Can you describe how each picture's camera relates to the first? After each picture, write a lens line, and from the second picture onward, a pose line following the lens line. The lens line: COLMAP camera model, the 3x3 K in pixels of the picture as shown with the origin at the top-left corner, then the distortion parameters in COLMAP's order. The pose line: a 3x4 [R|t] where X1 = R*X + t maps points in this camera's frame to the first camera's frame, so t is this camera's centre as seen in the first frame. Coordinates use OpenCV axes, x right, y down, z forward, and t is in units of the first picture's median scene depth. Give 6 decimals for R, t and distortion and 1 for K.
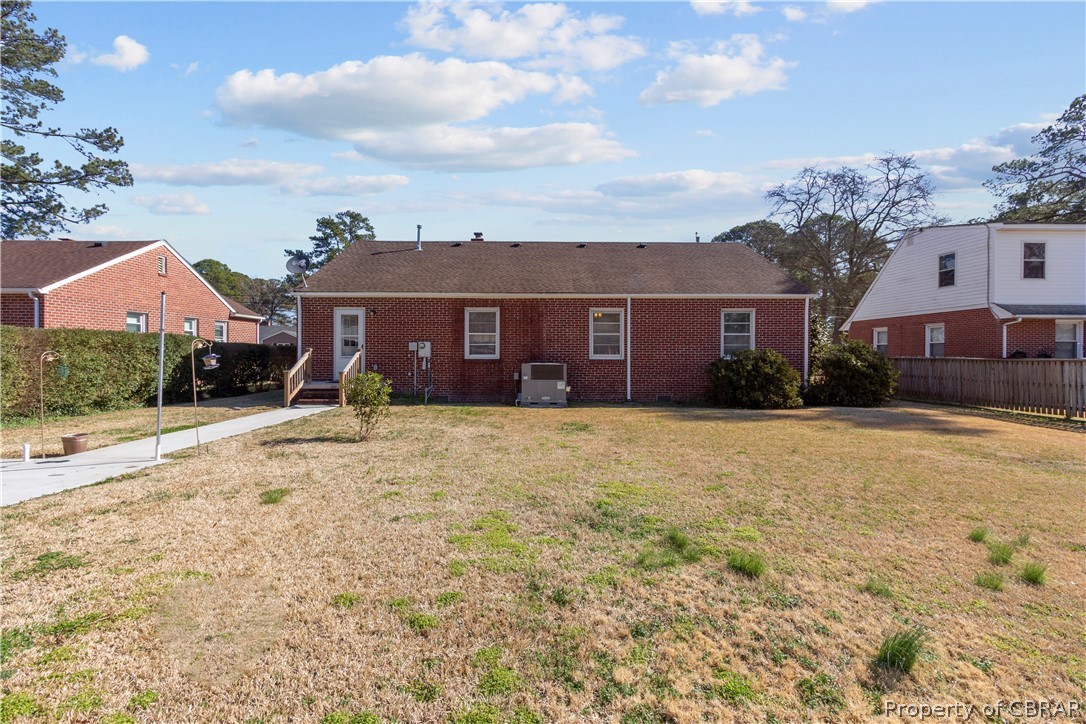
lens RADIAL K [[501.1, 0, 543.3], [0, 501.1, 363.9], [0, 0, 1]] dist [0.002287, -0.000440]
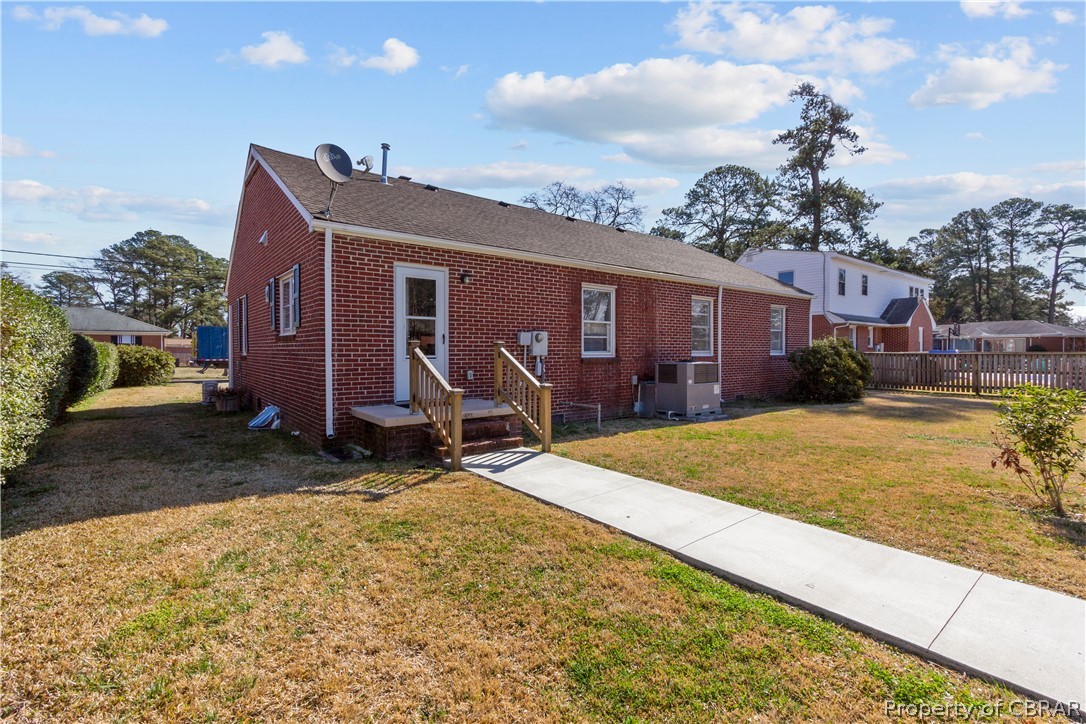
lens RADIAL K [[501.1, 0, 547.6], [0, 501.1, 357.3], [0, 0, 1]] dist [0.002287, -0.000440]
pose [[0.784603, -0.012020, 0.619882, -0.613075], [0.016827, 0.999857, -0.001910, -0.010302], [-0.619770, 0.011929, 0.784692, 0.492366]]
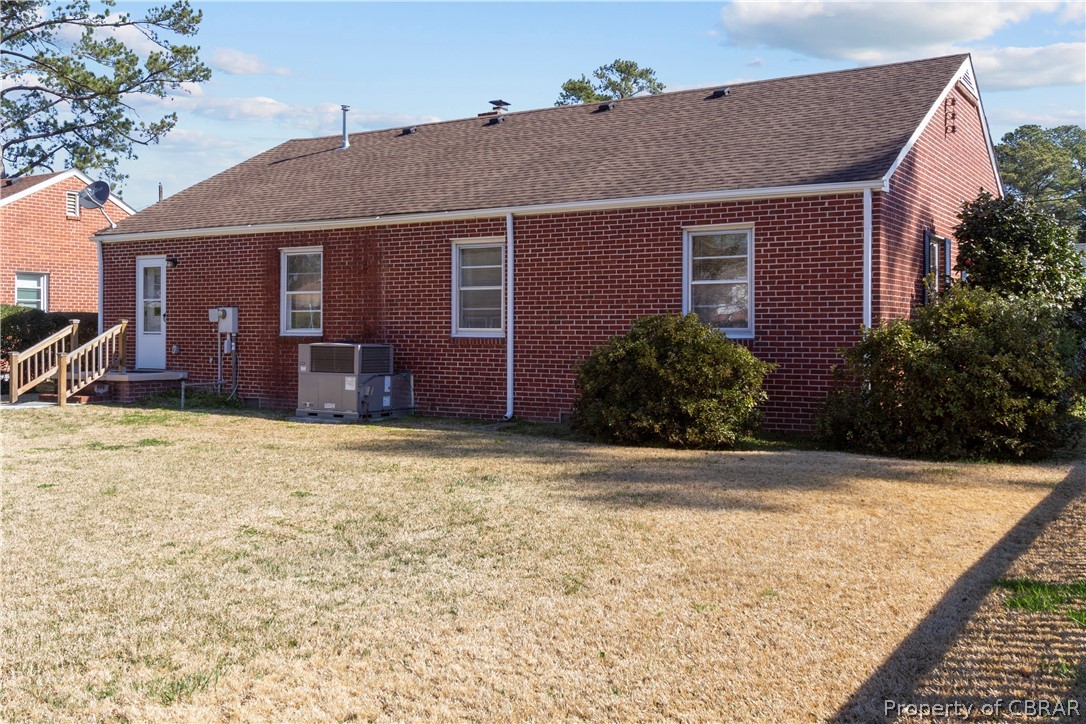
lens RADIAL K [[1050.9, 0, 543.5], [0, 1050.9, 357.0], [0, 0, 1]] dist [-0.004177, 0.000000]
pose [[0.846156, 0.012078, -0.532798, 0.758193], [-0.010087, 0.999927, 0.006648, 0.003341], [0.532840, -0.000251, 0.846216, 0.123850]]
